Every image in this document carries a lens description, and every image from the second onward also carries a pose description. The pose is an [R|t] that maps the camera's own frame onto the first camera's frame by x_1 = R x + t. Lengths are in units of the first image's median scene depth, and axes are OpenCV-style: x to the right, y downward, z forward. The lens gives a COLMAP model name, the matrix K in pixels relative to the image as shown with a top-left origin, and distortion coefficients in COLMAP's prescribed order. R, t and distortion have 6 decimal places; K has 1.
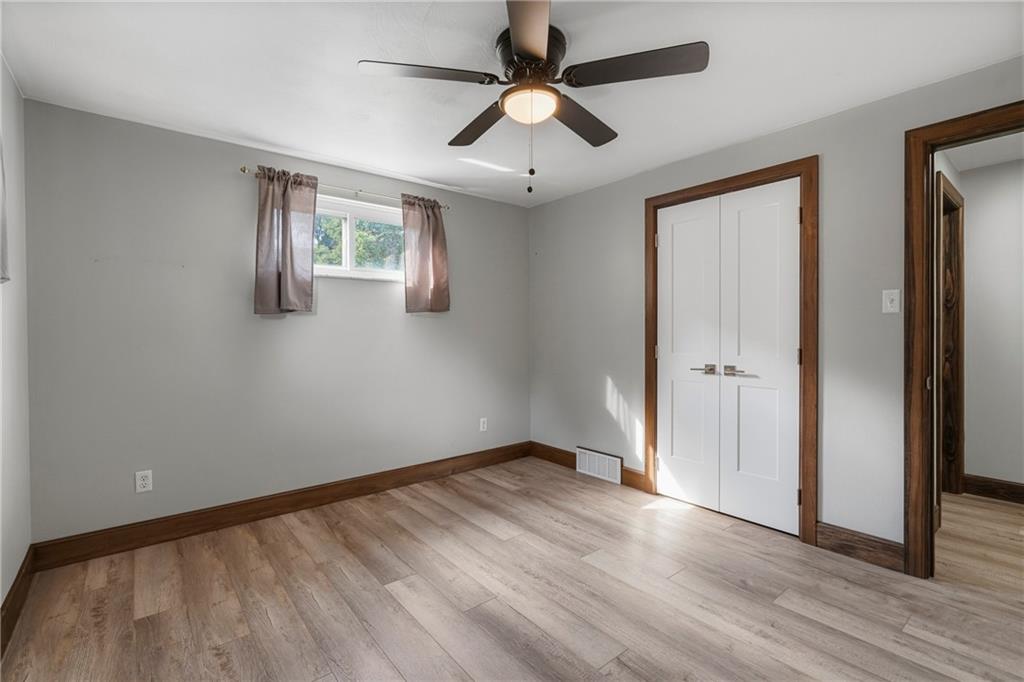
lens RADIAL K [[461.3, 0, 512.8], [0, 461.3, 335.8], [0, 0, 1]] dist [-0.006952, 0.002339]
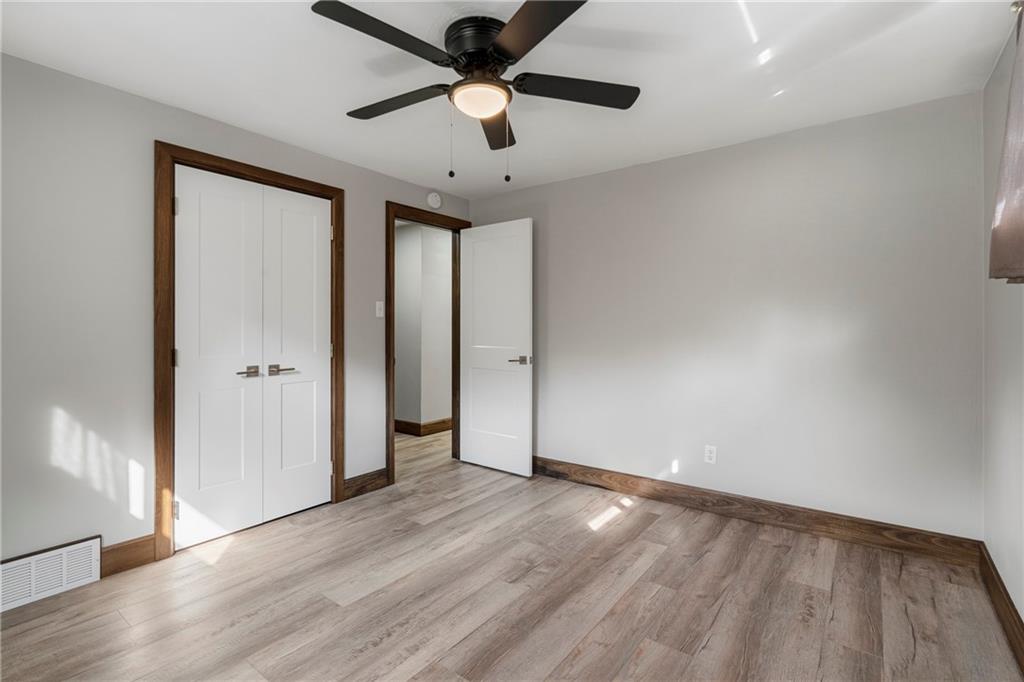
lens RADIAL K [[461.3, 0, 511.4], [0, 461.3, 330.8], [0, 0, 1]] dist [-0.006952, 0.002339]
pose [[-0.218918, -0.001326, 0.975742, -0.623572], [0.012776, 0.999909, 0.004225, -0.004736], [-0.975660, 0.013391, -0.218881, 0.770123]]
